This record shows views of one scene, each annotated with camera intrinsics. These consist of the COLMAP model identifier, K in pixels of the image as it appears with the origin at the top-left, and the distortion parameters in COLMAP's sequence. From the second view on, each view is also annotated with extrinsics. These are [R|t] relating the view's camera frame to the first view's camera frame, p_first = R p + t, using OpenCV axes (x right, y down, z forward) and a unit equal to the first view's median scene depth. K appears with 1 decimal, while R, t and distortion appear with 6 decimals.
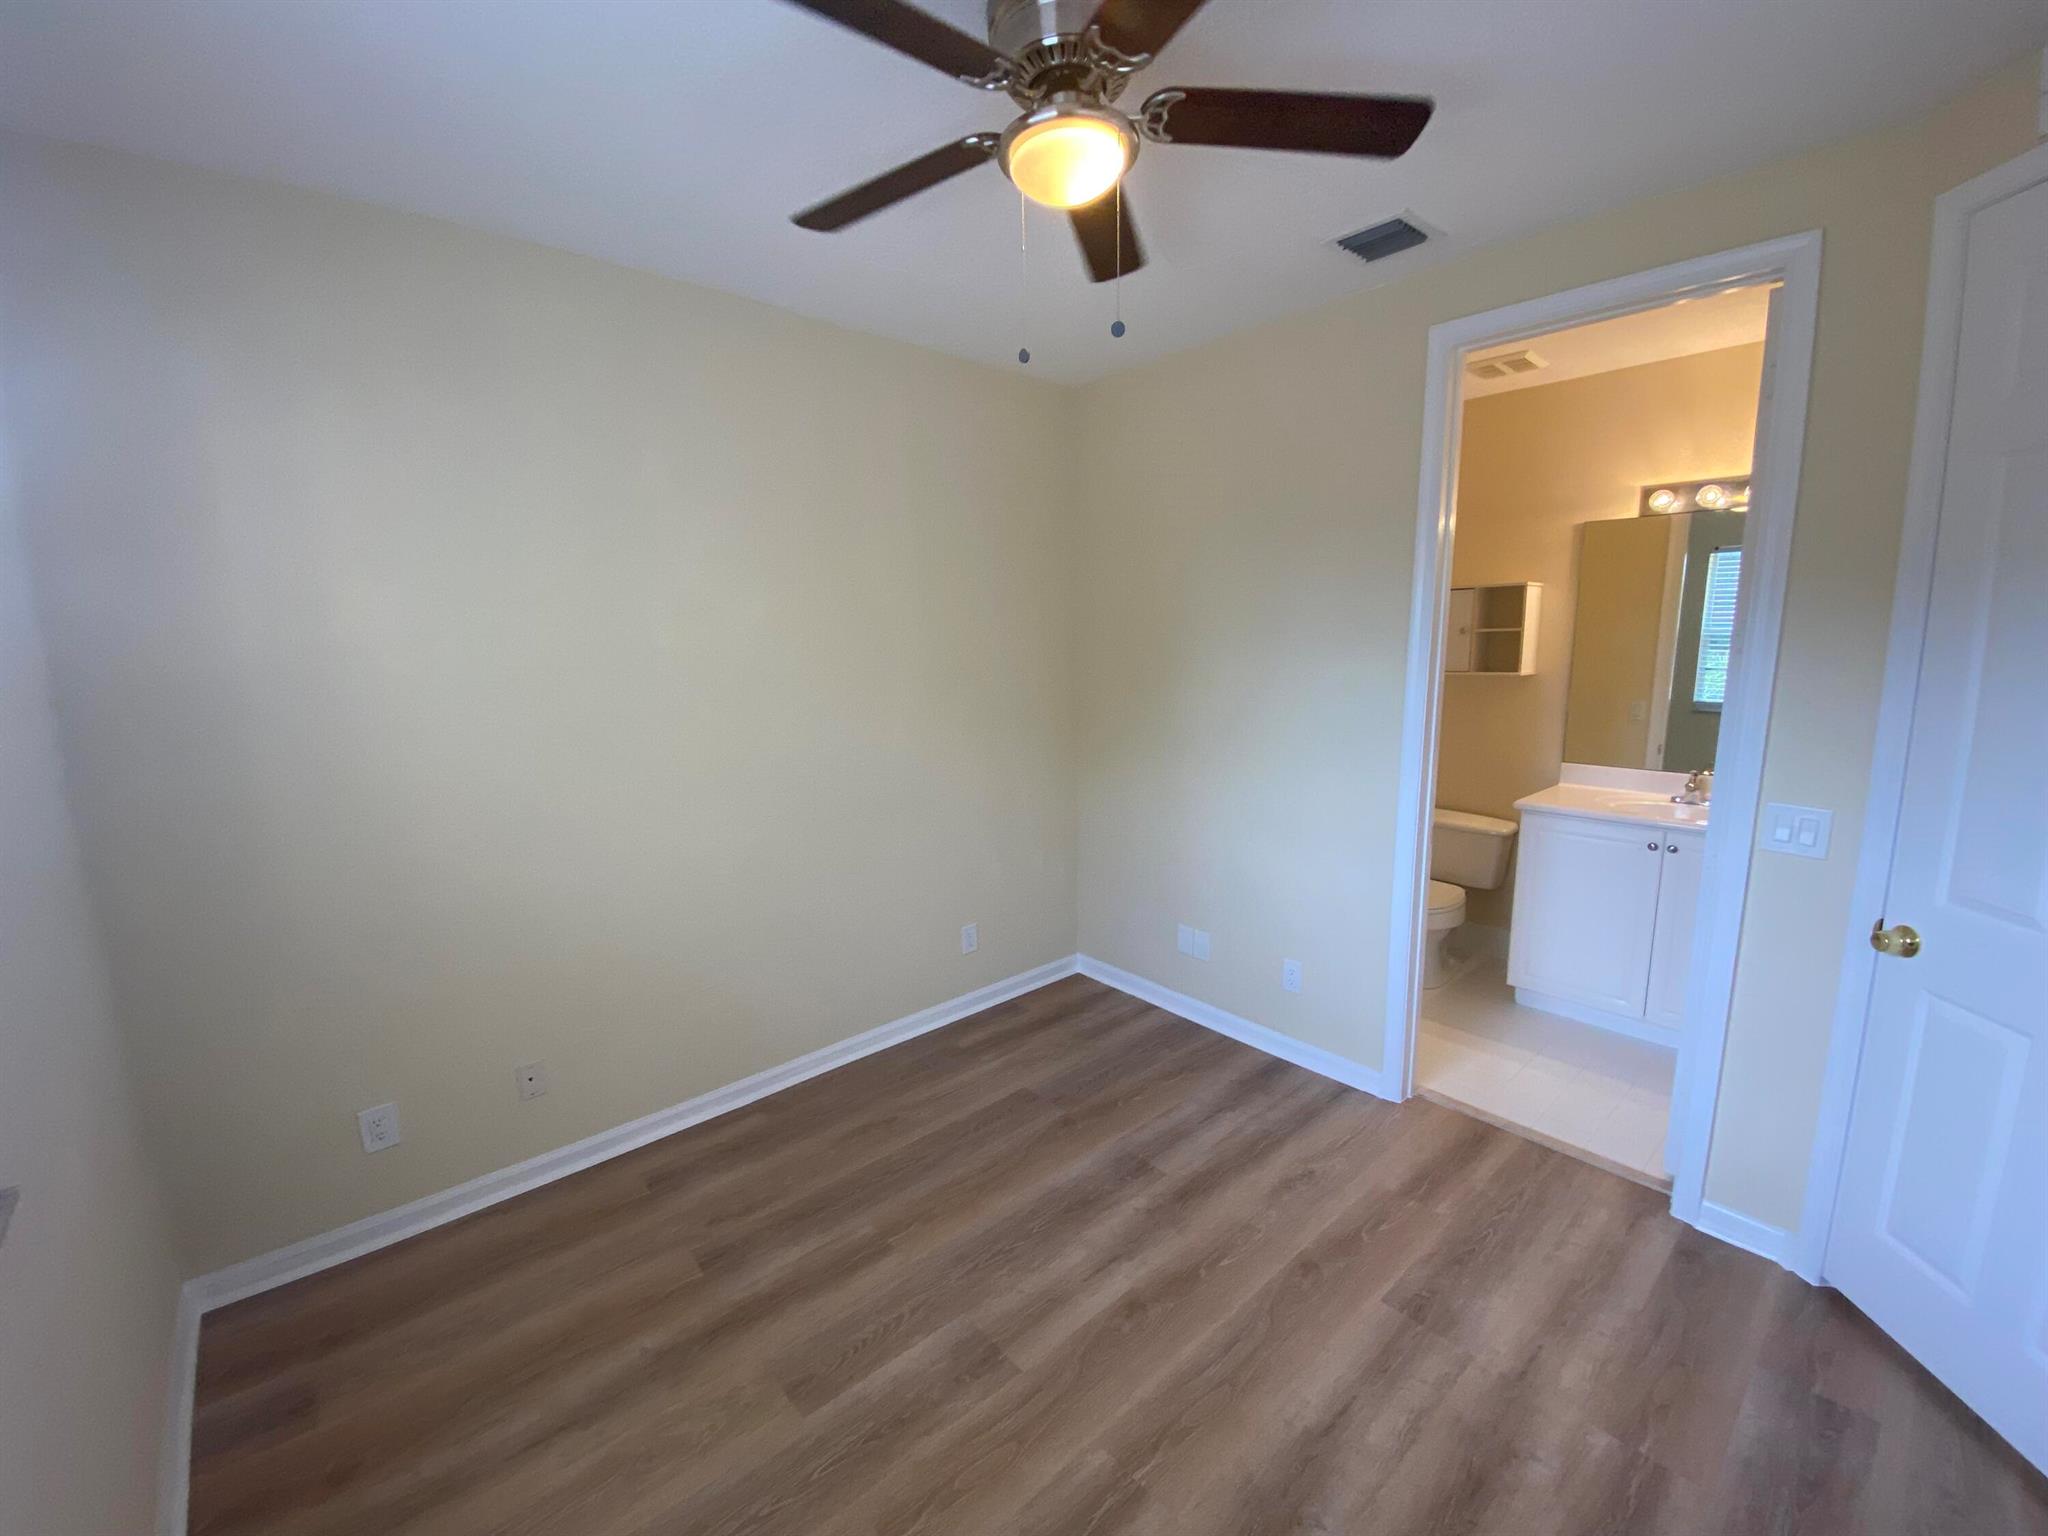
lens RADIAL K [[829.2, 0, 1020.6], [0, 829.2, 768.5], [0, 0, 1]] dist [-0.013868, -0.003503]
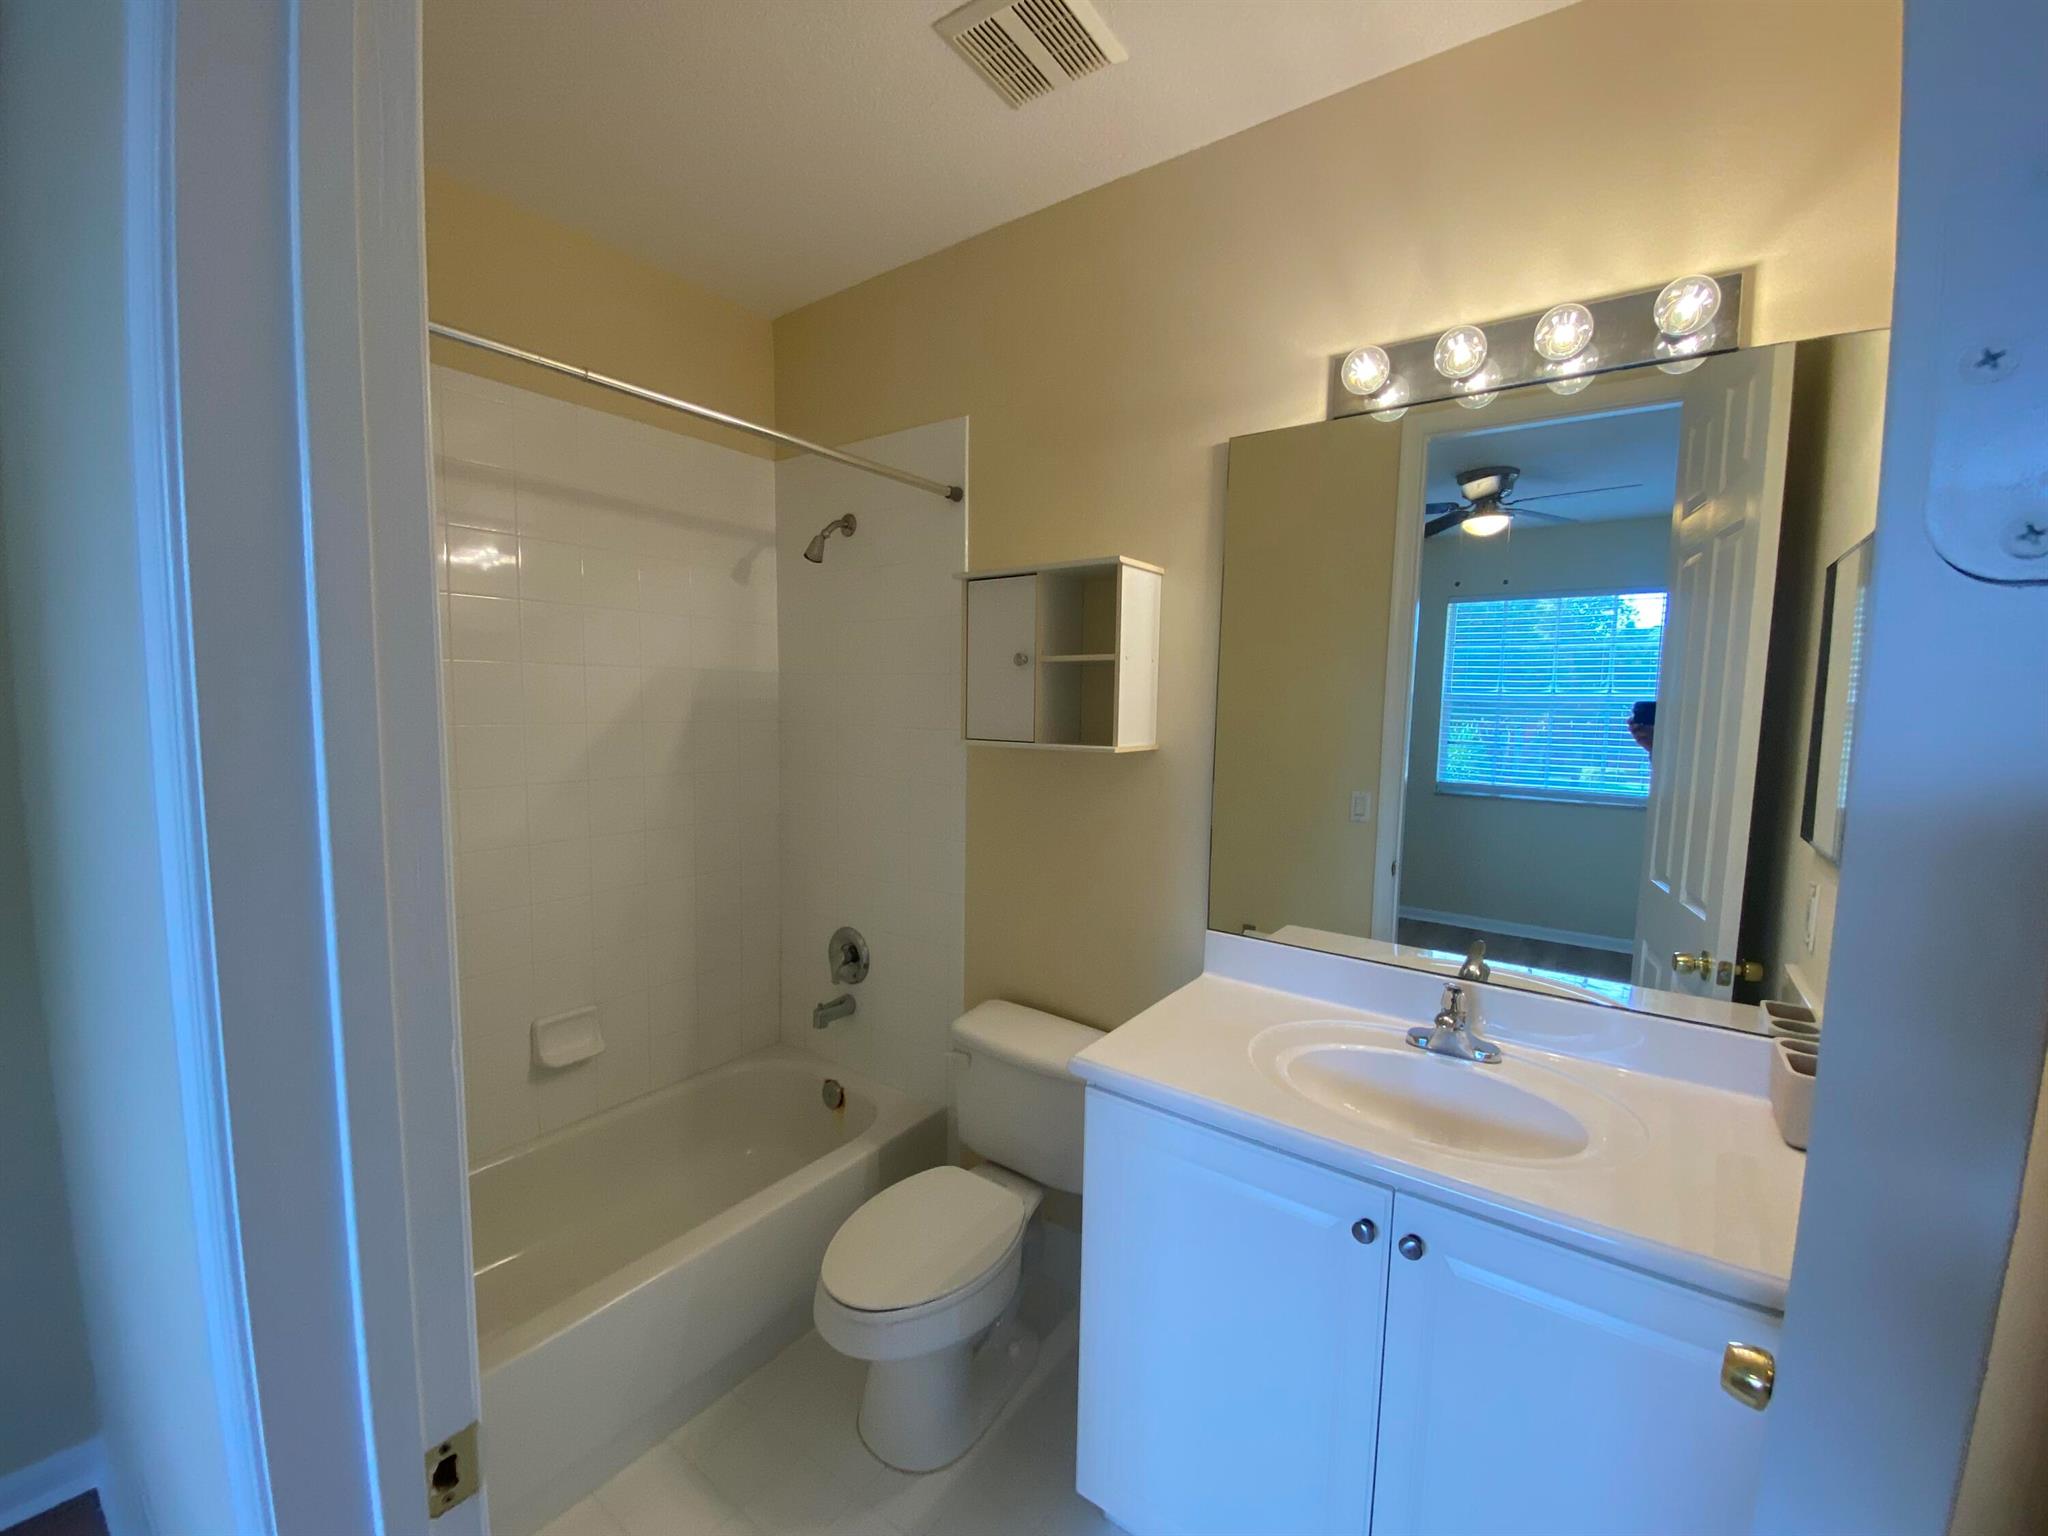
lens RADIAL K [[829.2, 0, 1019.9], [0, 829.2, 776.4], [0, 0, 1]] dist [-0.013868, -0.003503]
pose [[0.975532, 0.007053, 0.219744, 0.449245], [0.007157, 0.997937, -0.063801, -0.070137], [-0.219740, 0.063813, 0.973469, 0.554026]]
